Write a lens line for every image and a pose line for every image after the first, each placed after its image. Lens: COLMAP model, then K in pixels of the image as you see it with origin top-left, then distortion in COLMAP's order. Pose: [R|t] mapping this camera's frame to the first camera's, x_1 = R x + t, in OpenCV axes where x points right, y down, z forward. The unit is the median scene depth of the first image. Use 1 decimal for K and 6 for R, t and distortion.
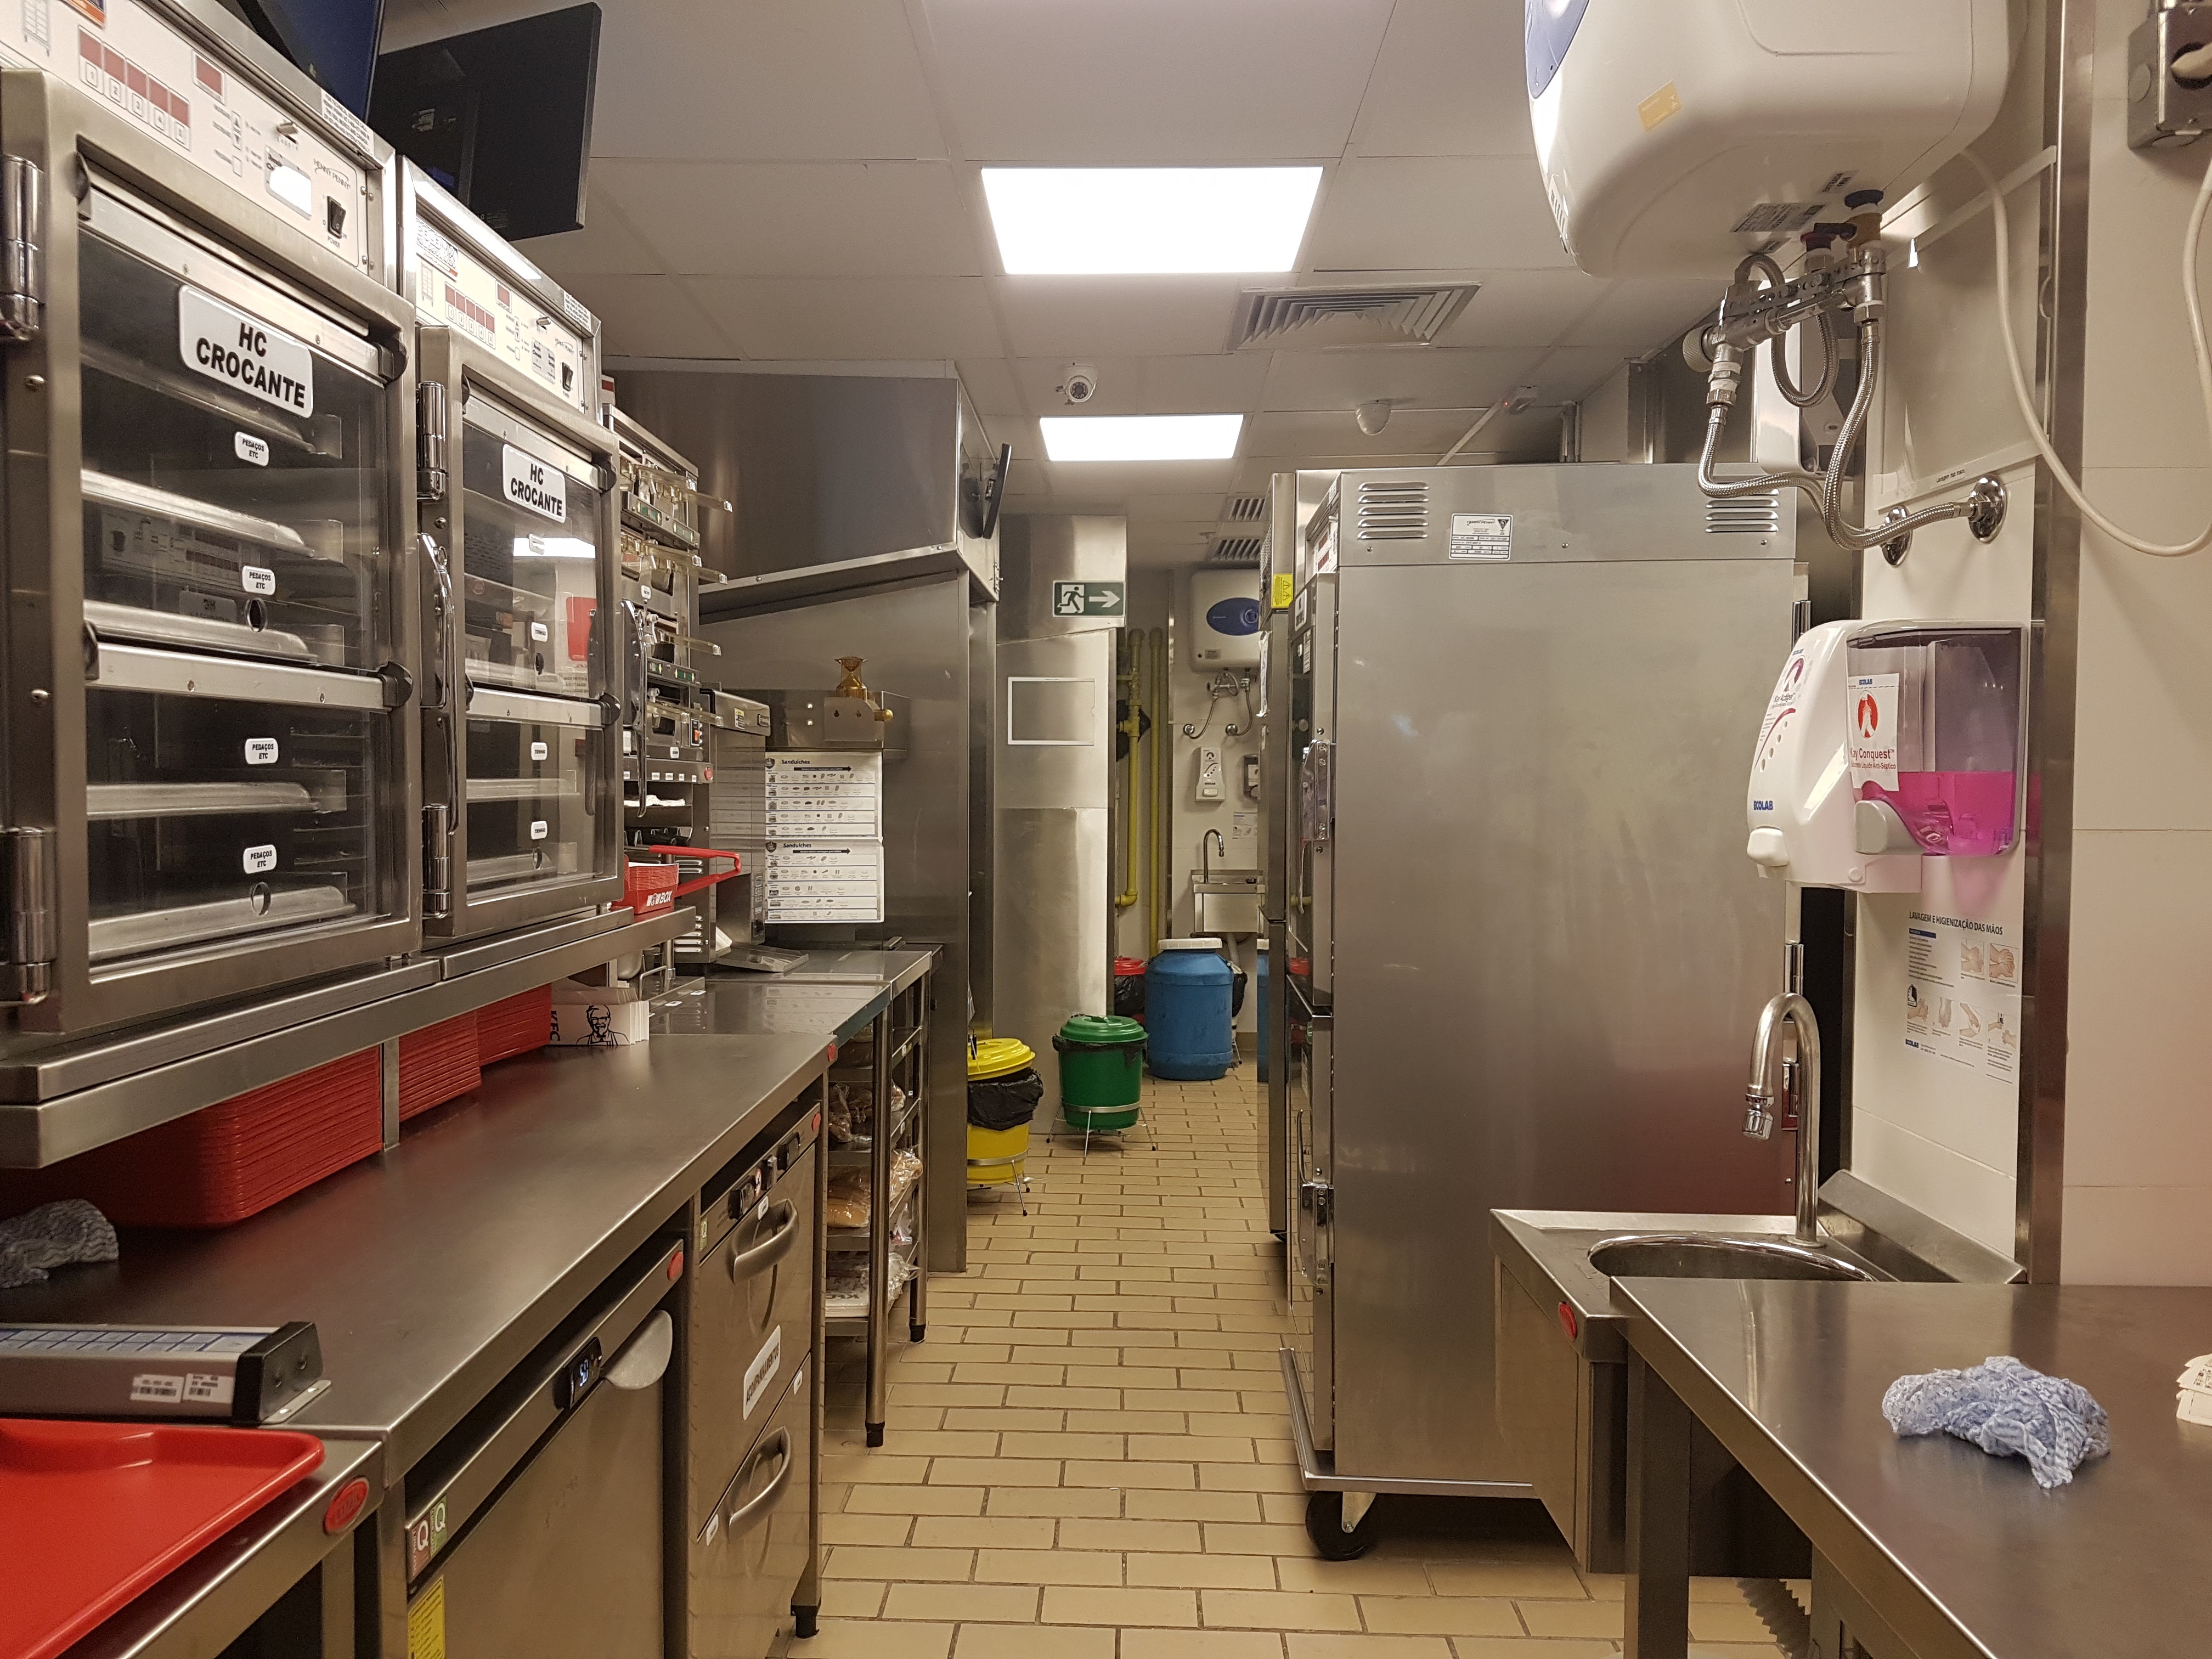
lens RADIAL K [[1718.9, 0, 1120.4], [0, 1718.9, 838.4], [0, 0, 1]] dist [0.145163, -0.184166]
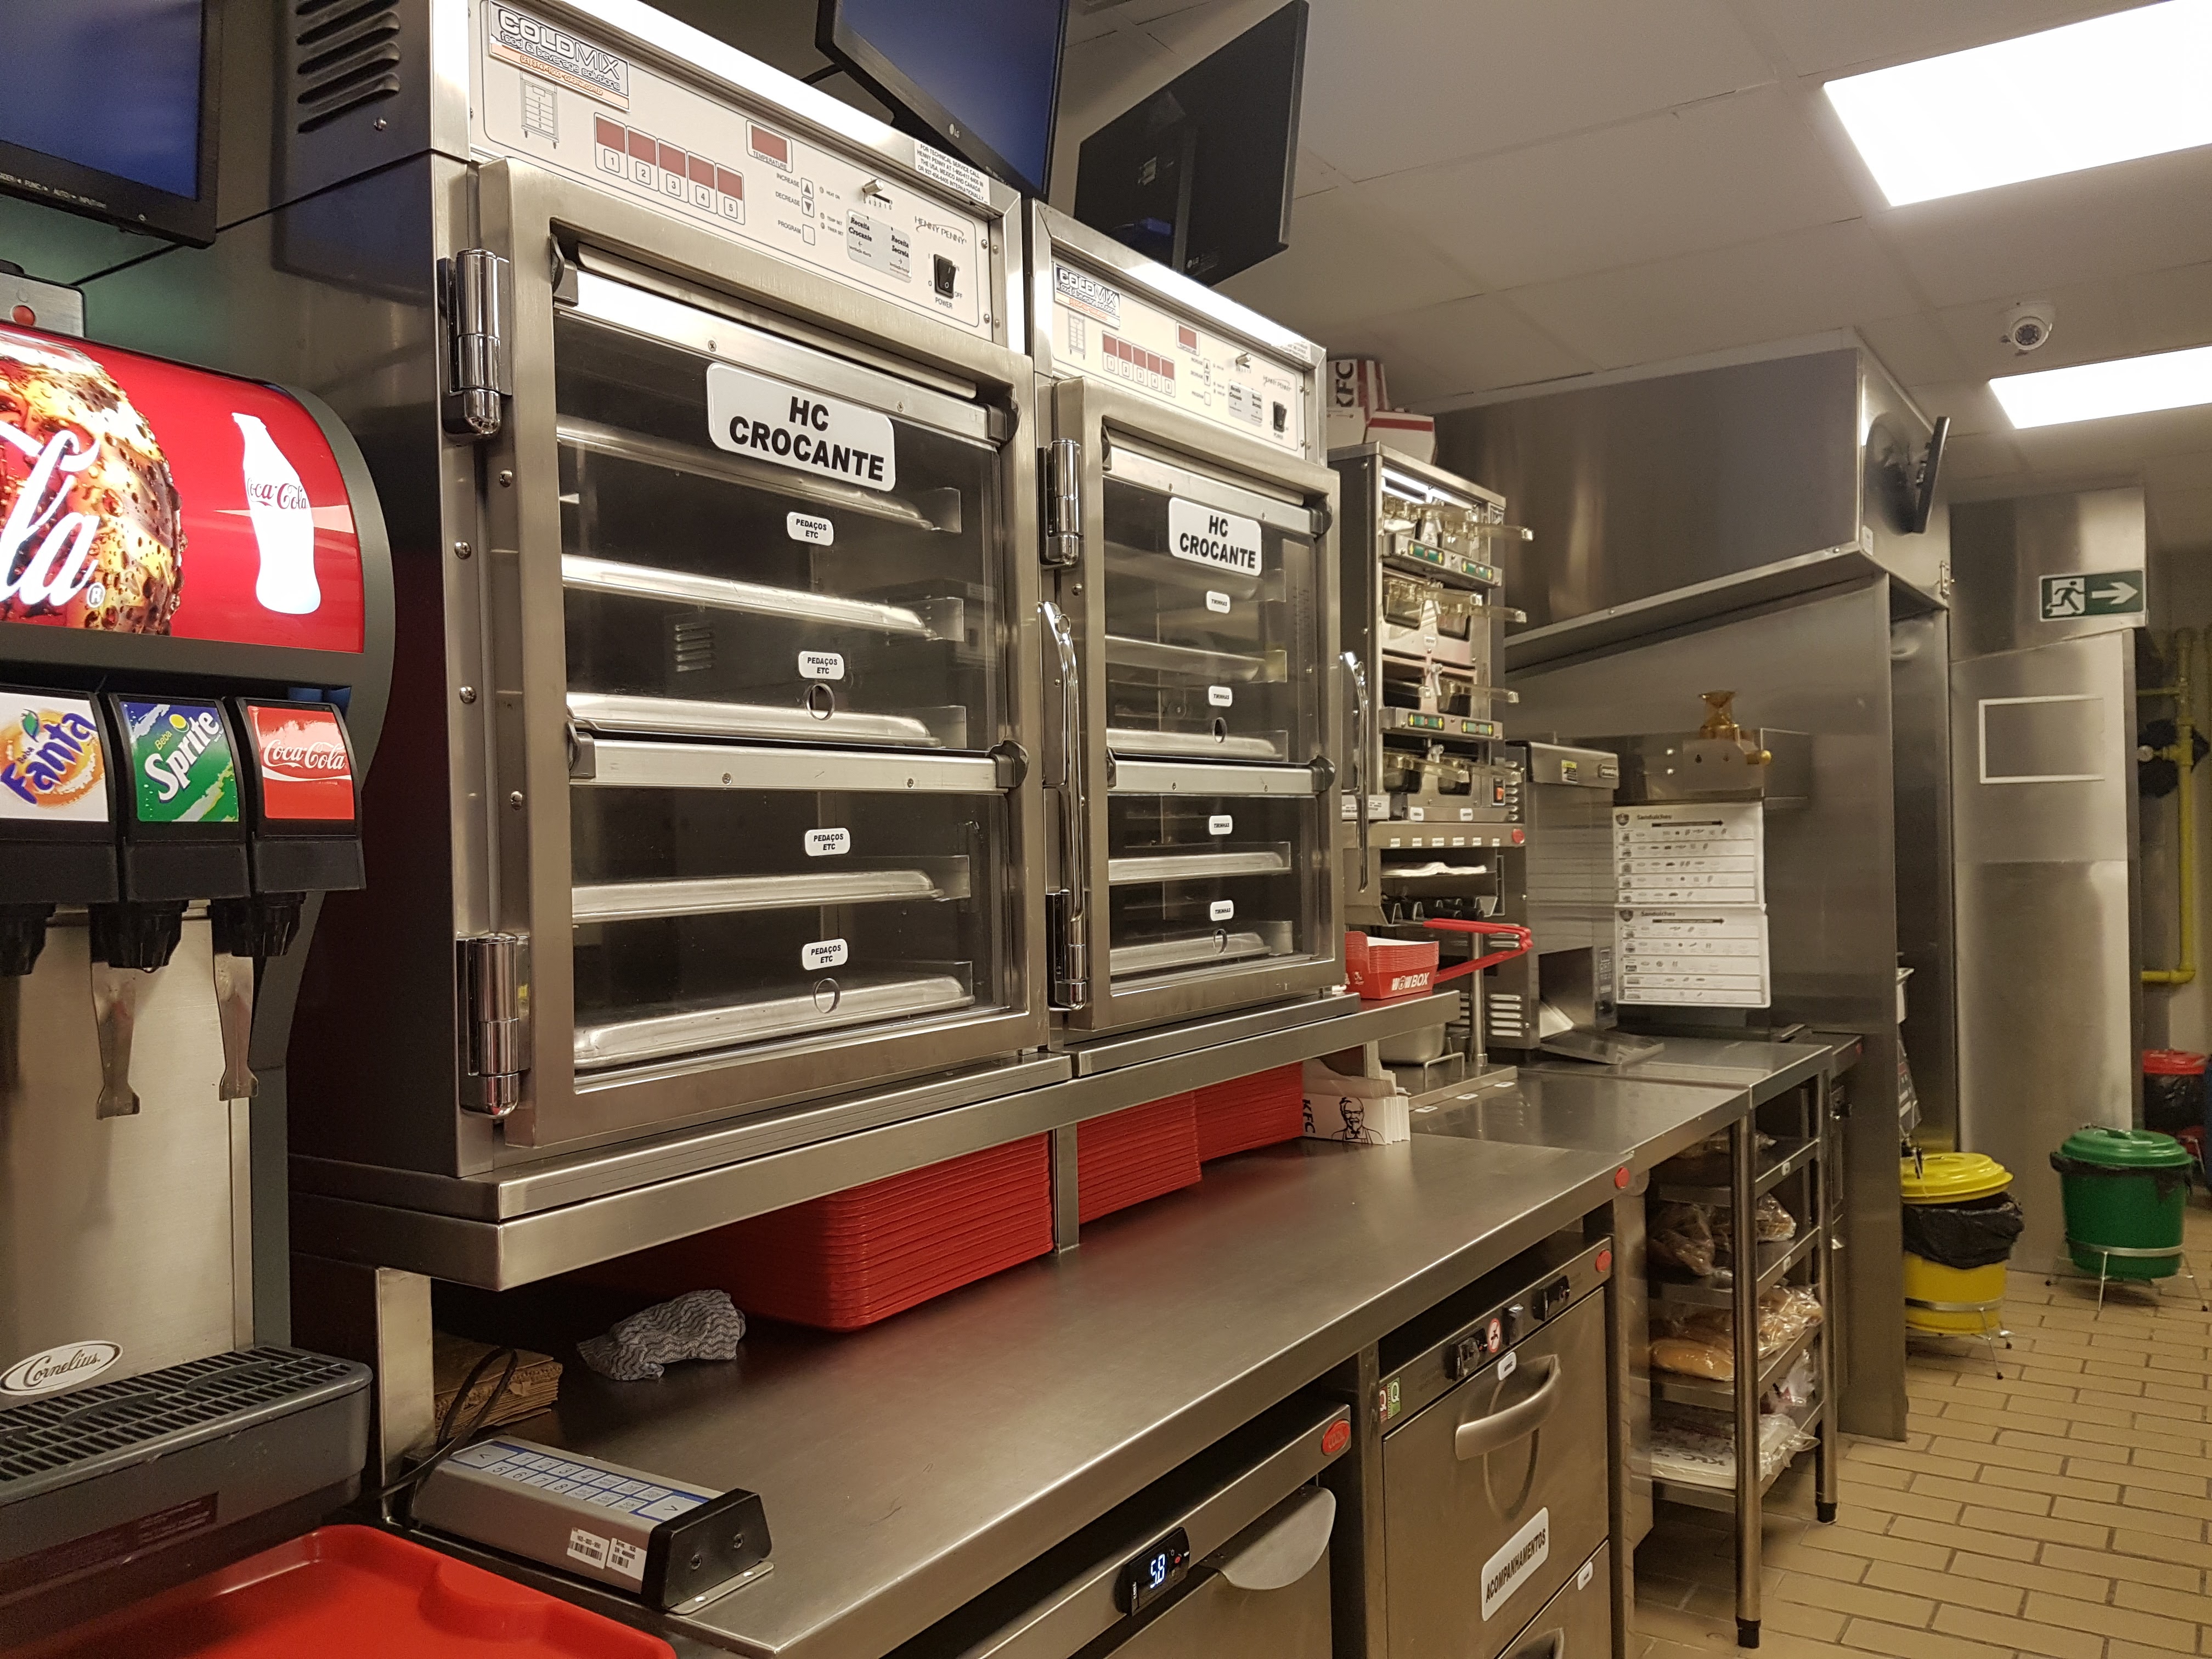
lens RADIAL K [[1718.9, 0, 1082.6], [0, 1718.9, 835.8], [0, 0, 1]] dist [0.145163, -0.184166]
pose [[0.836230, -0.024939, -0.547811, 0.096154], [0.007492, 0.999392, -0.034062, -0.013387], [0.548328, 0.024379, 0.835908, 0.198517]]
